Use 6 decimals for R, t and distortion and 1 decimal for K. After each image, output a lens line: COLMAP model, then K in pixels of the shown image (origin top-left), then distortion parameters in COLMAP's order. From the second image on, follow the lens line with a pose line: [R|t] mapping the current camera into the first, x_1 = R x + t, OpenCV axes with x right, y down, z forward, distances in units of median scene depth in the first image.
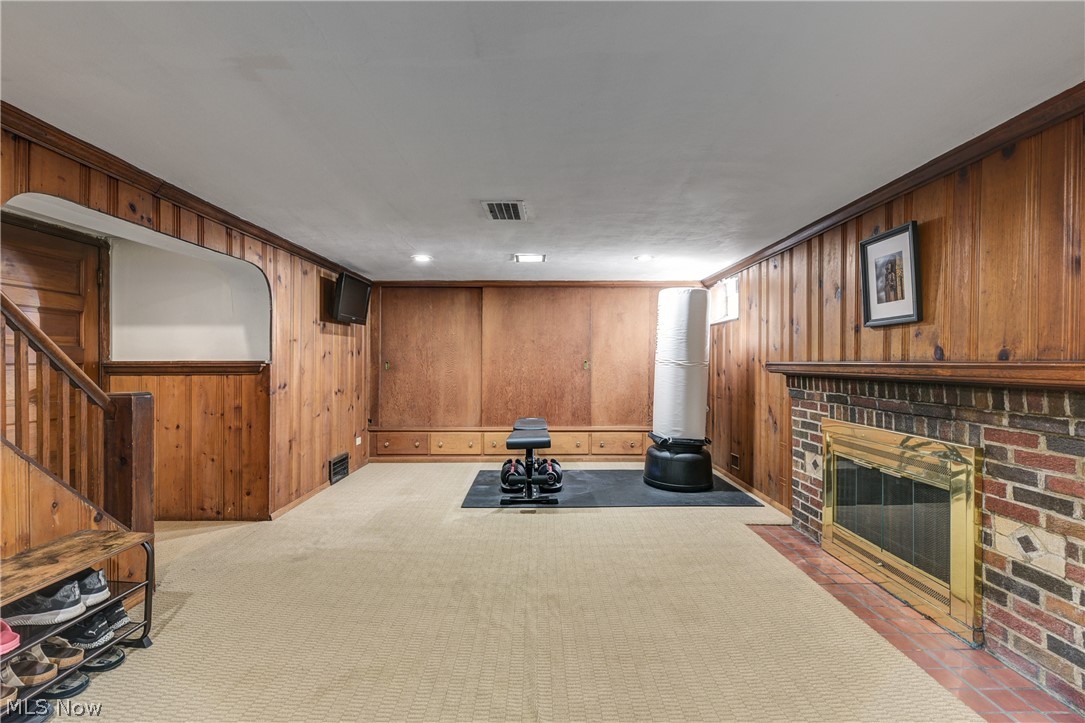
lens RADIAL K [[464.0, 0, 540.7], [0, 464.0, 361.0], [0, 0, 1]] dist [0.000415, 0.000036]
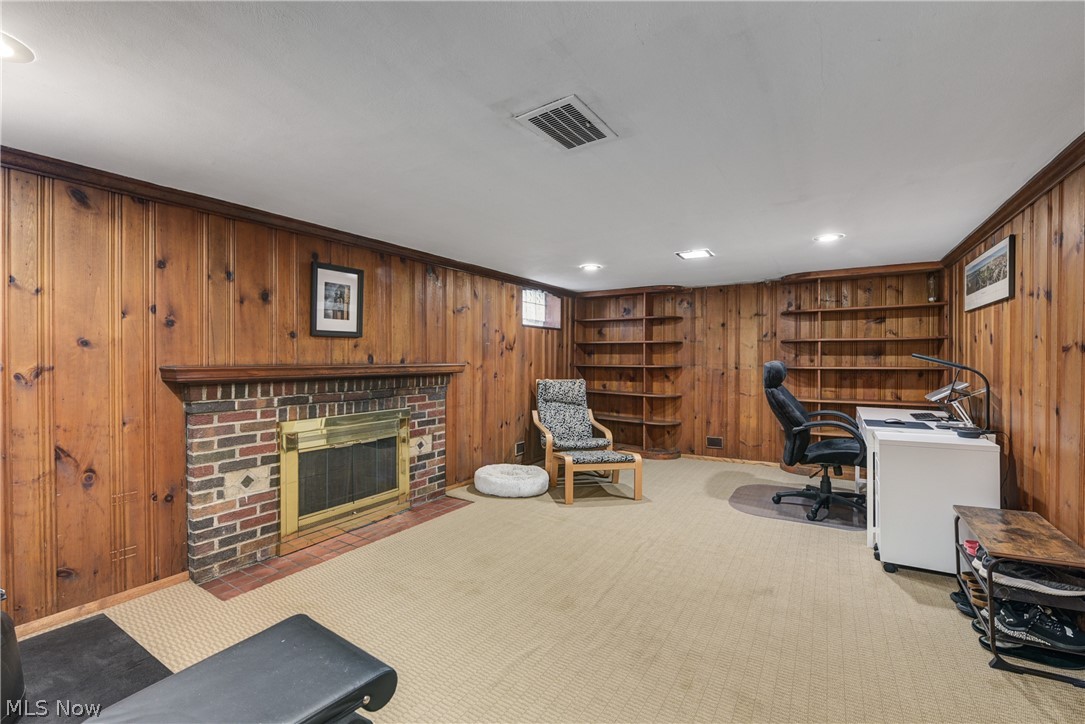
lens RADIAL K [[464.0, 0, 539.4], [0, 464.0, 362.3], [0, 0, 1]] dist [0.000415, 0.000036]
pose [[-0.844904, -0.004394, 0.534899, -0.440028], [-0.001928, 0.999985, 0.005169, -0.012570], [-0.534914, 0.003336, -0.844900, 1.797827]]
